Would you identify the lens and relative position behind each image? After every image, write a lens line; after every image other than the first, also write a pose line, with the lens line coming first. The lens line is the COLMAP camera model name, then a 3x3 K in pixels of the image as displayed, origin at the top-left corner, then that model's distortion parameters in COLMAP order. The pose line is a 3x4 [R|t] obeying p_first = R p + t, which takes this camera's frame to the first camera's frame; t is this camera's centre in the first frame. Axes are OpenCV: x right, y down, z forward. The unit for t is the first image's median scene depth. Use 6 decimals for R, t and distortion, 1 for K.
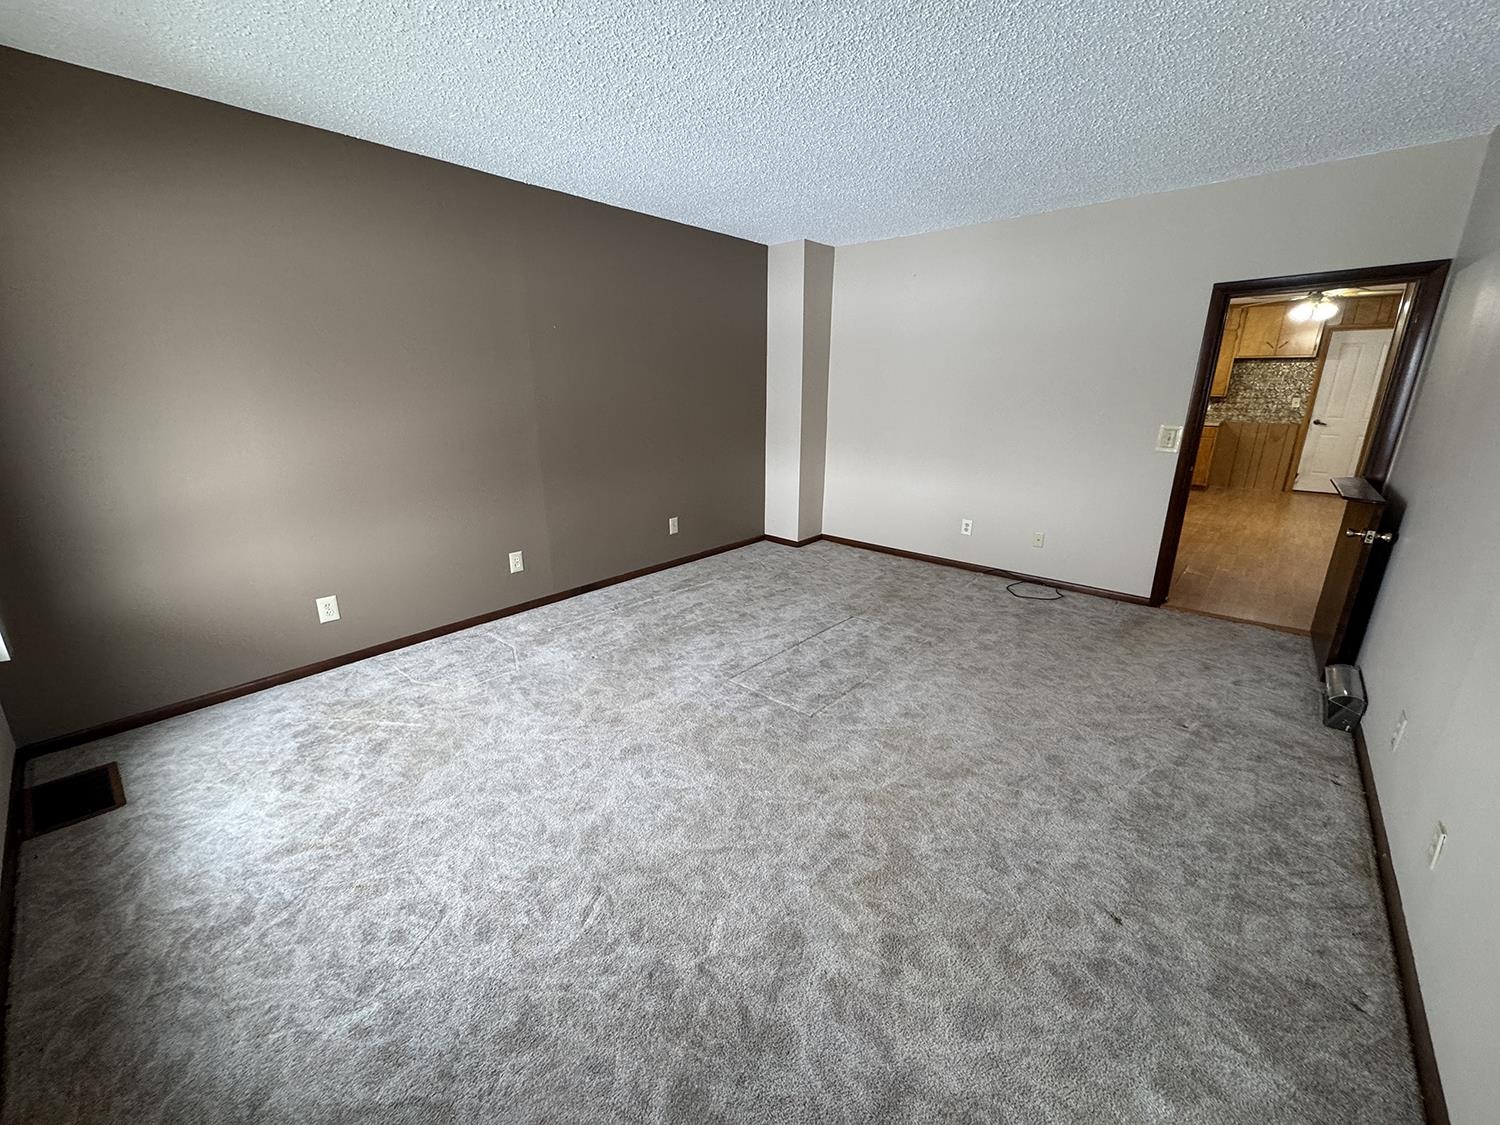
lens RADIAL K [[597.4, 0, 746.1], [0, 597.4, 556.8], [0, 0, 1]] dist [-0.000121, 0.000110]
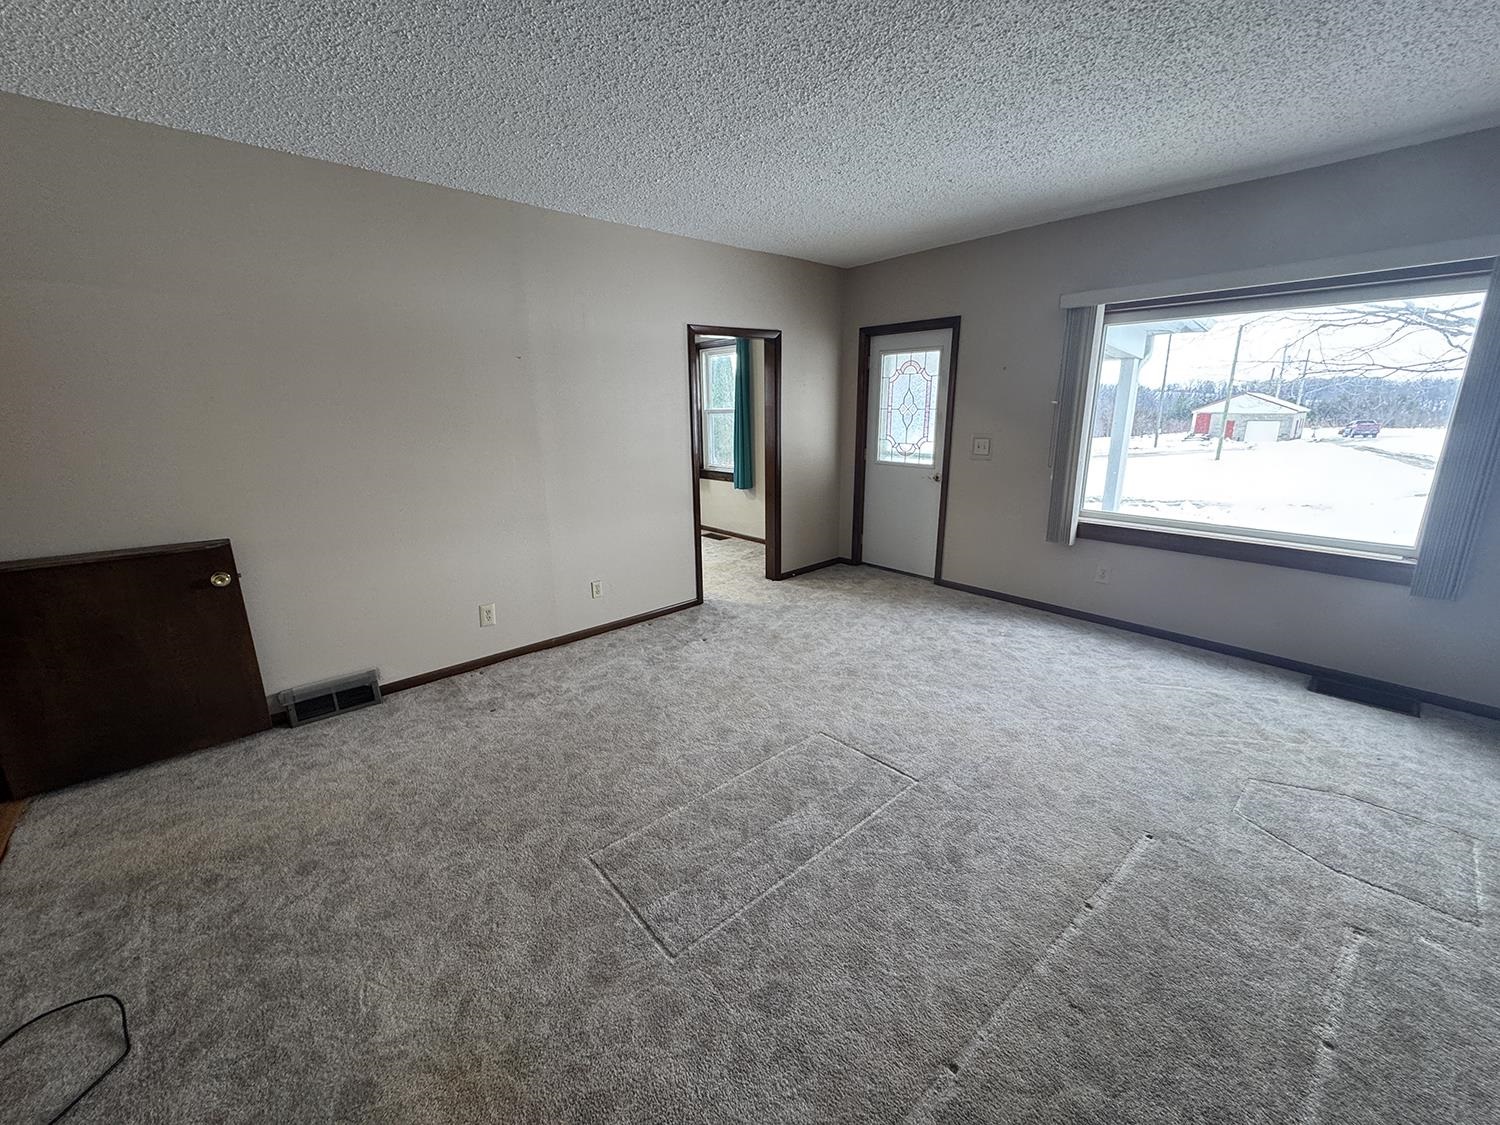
lens RADIAL K [[597.7, 0, 747.8], [0, 597.7, 560.2], [0, 0, 1]] dist [-0.003089, 0.000273]
pose [[-0.993004, -0.018075, 0.116690, 0.087912], [0.043642, 0.862065, 0.504916, -0.374869], [-0.109721, 0.506476, -0.855245, 1.280054]]
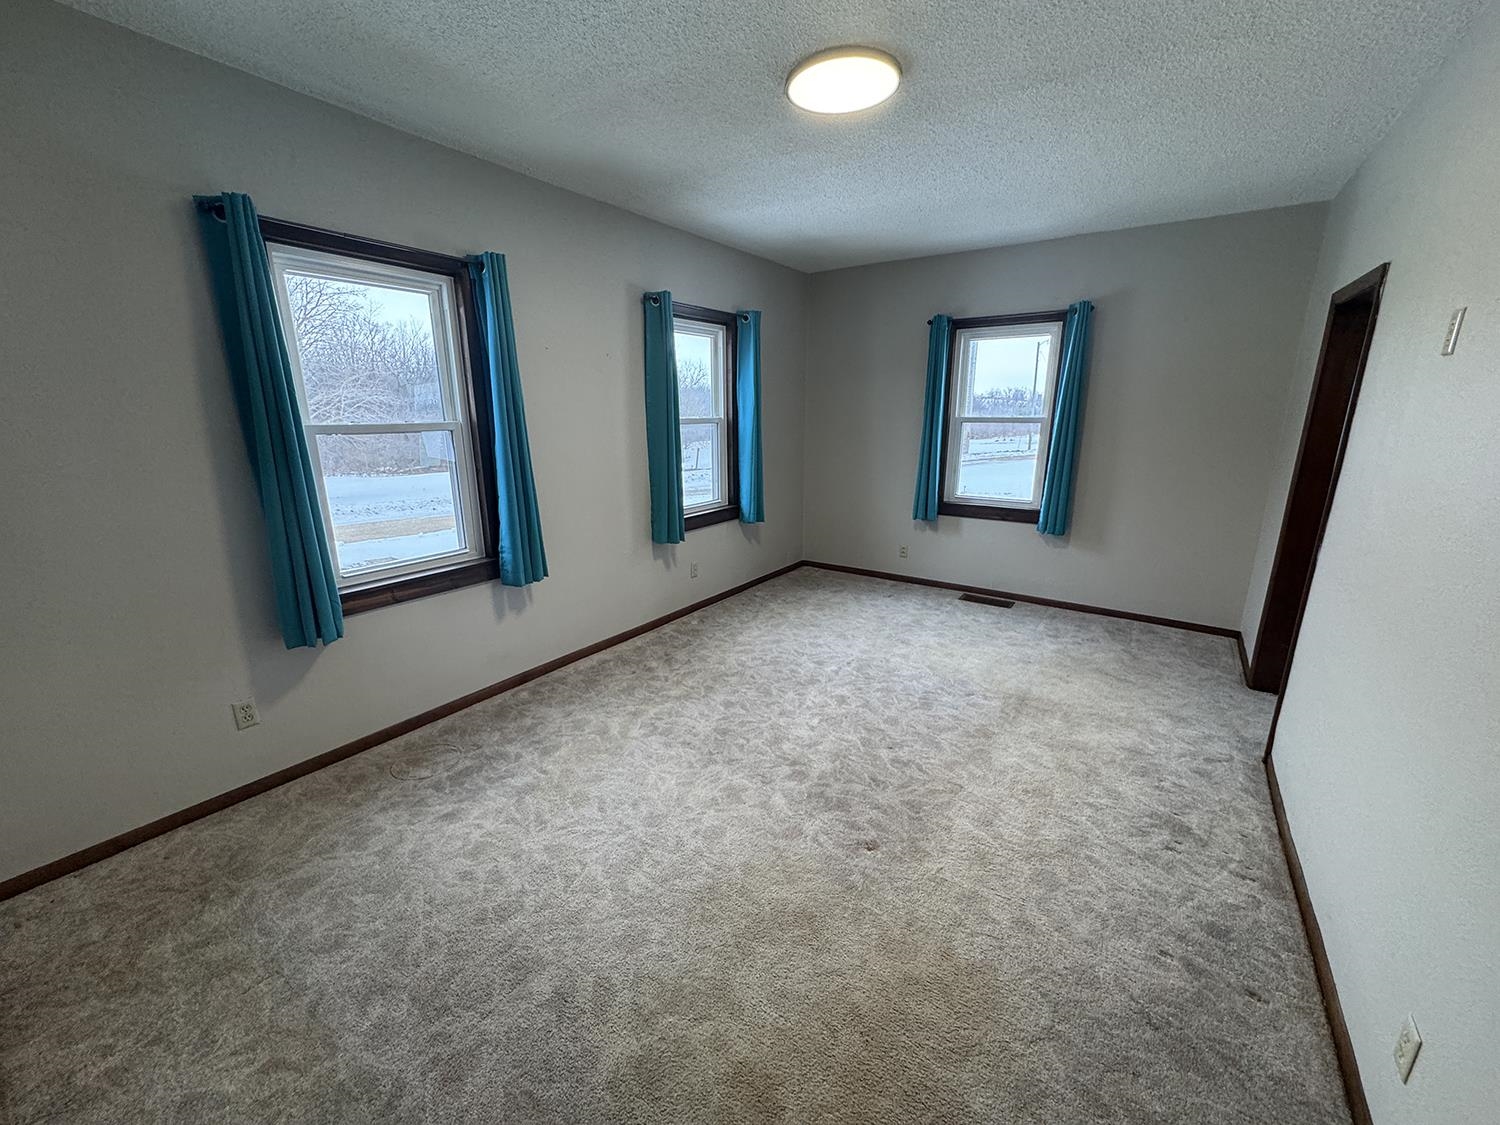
lens RADIAL K [[597.7, 0, 747.8], [0, 597.7, 560.2], [0, 0, 1]] dist [-0.003089, 0.000273]
pose [[-0.994455, 0.026780, -0.101694, 1.033818], [-0.027818, 0.865593, 0.499975, -0.207450], [0.101415, 0.500032, -0.860048, 0.674900]]
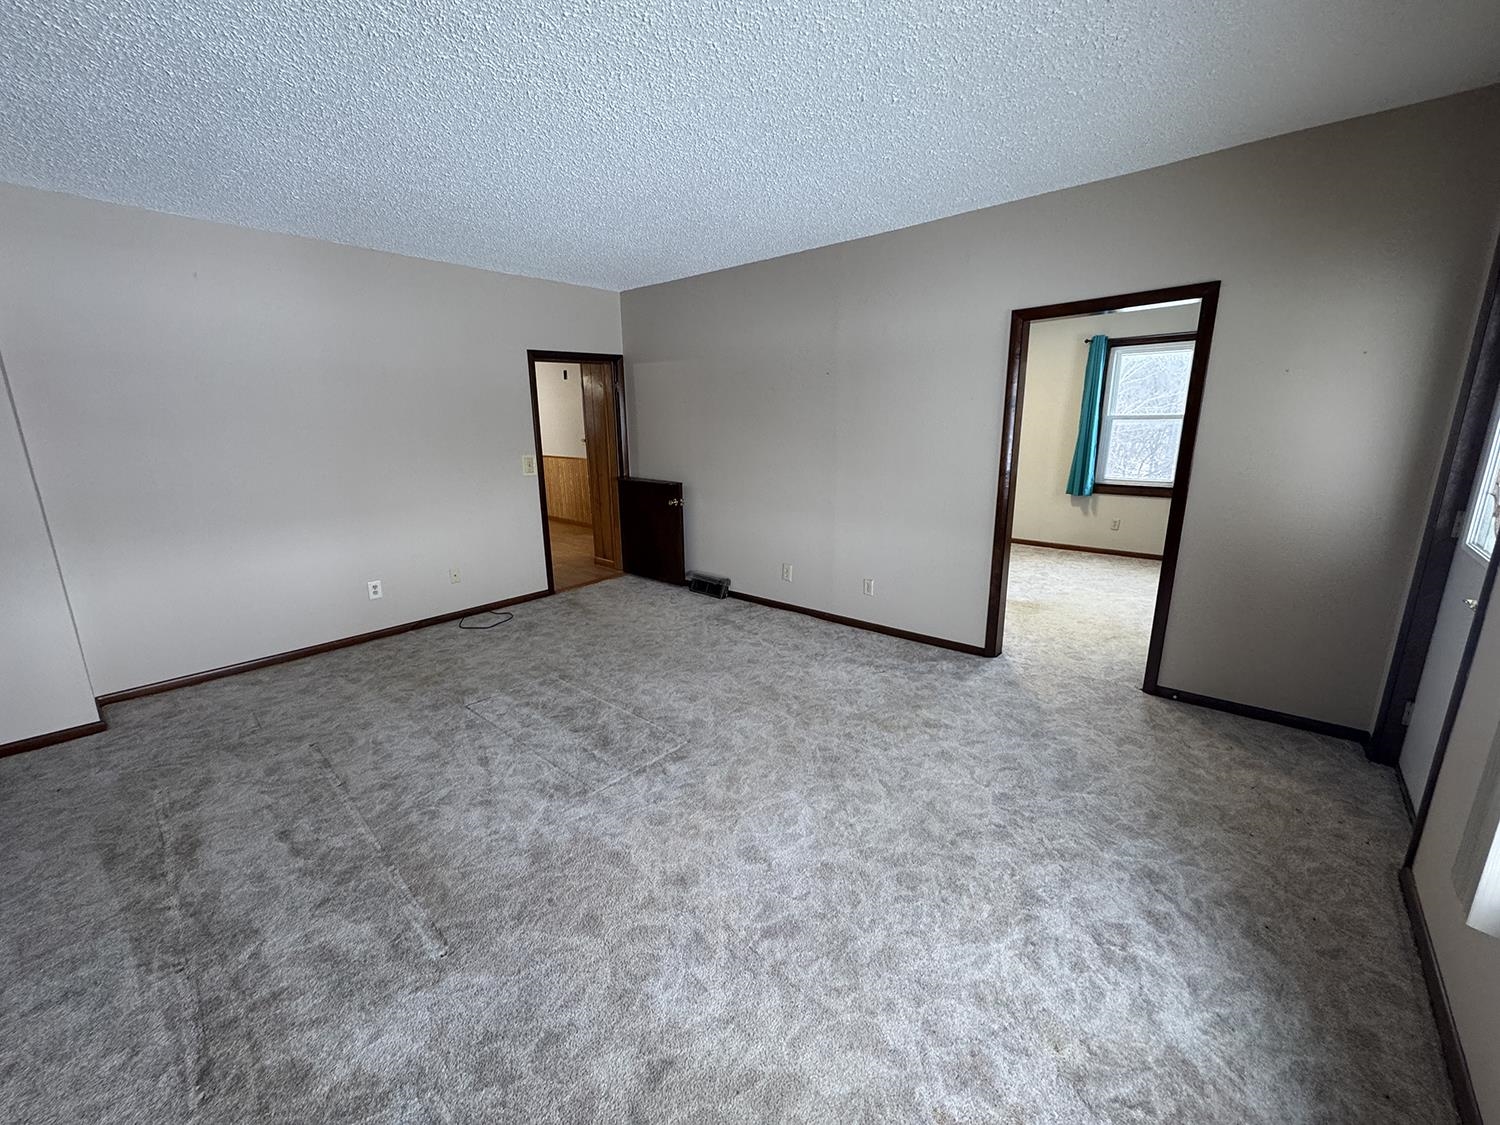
lens RADIAL K [[597.7, 0, 747.8], [0, 597.7, 560.2], [0, 0, 1]] dist [-0.003089, 0.000273]
pose [[-0.009185, -0.232000, 0.972672, -0.603534], [0.288885, 0.930621, 0.224698, -0.166114], [-0.957320, 0.283055, 0.058474, 0.554489]]
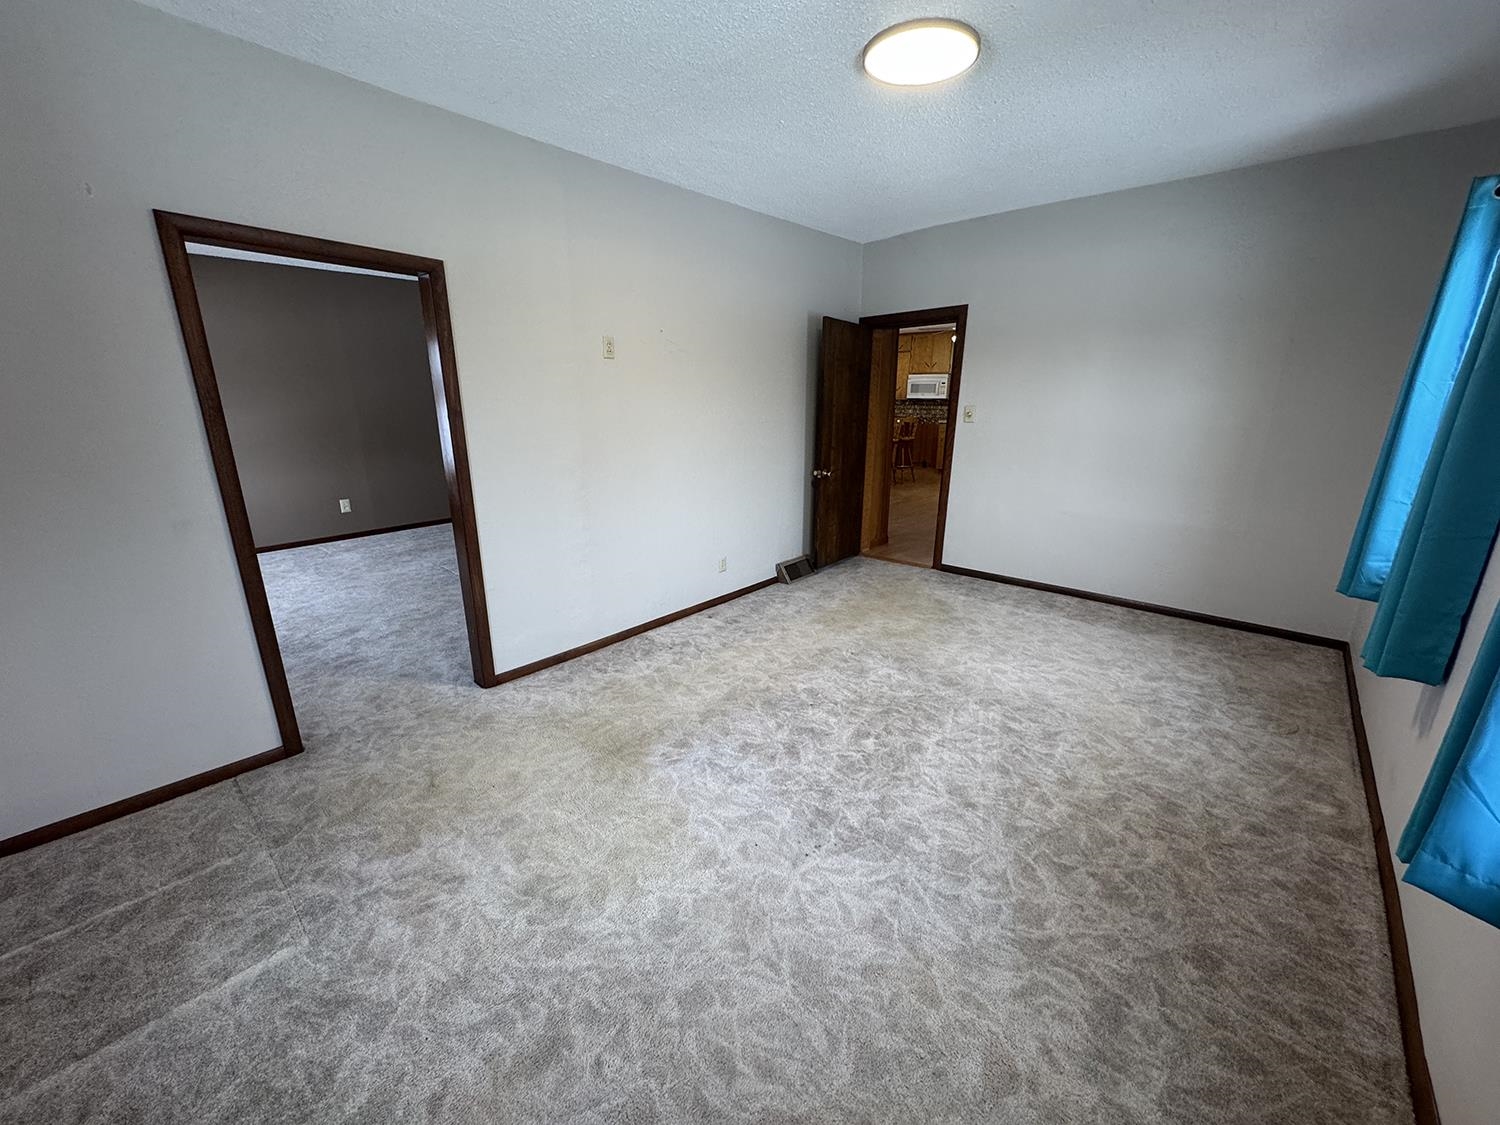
lens RADIAL K [[597.7, 0, 747.8], [0, 597.7, 560.2], [0, 0, 1]] dist [-0.003089, 0.000273]
pose [[0.999920, 0.001211, -0.012617, 0.723146], [-0.001229, 0.999998, -0.001370, 0.158762], [0.012615, 0.001385, 0.999919, -0.580842]]
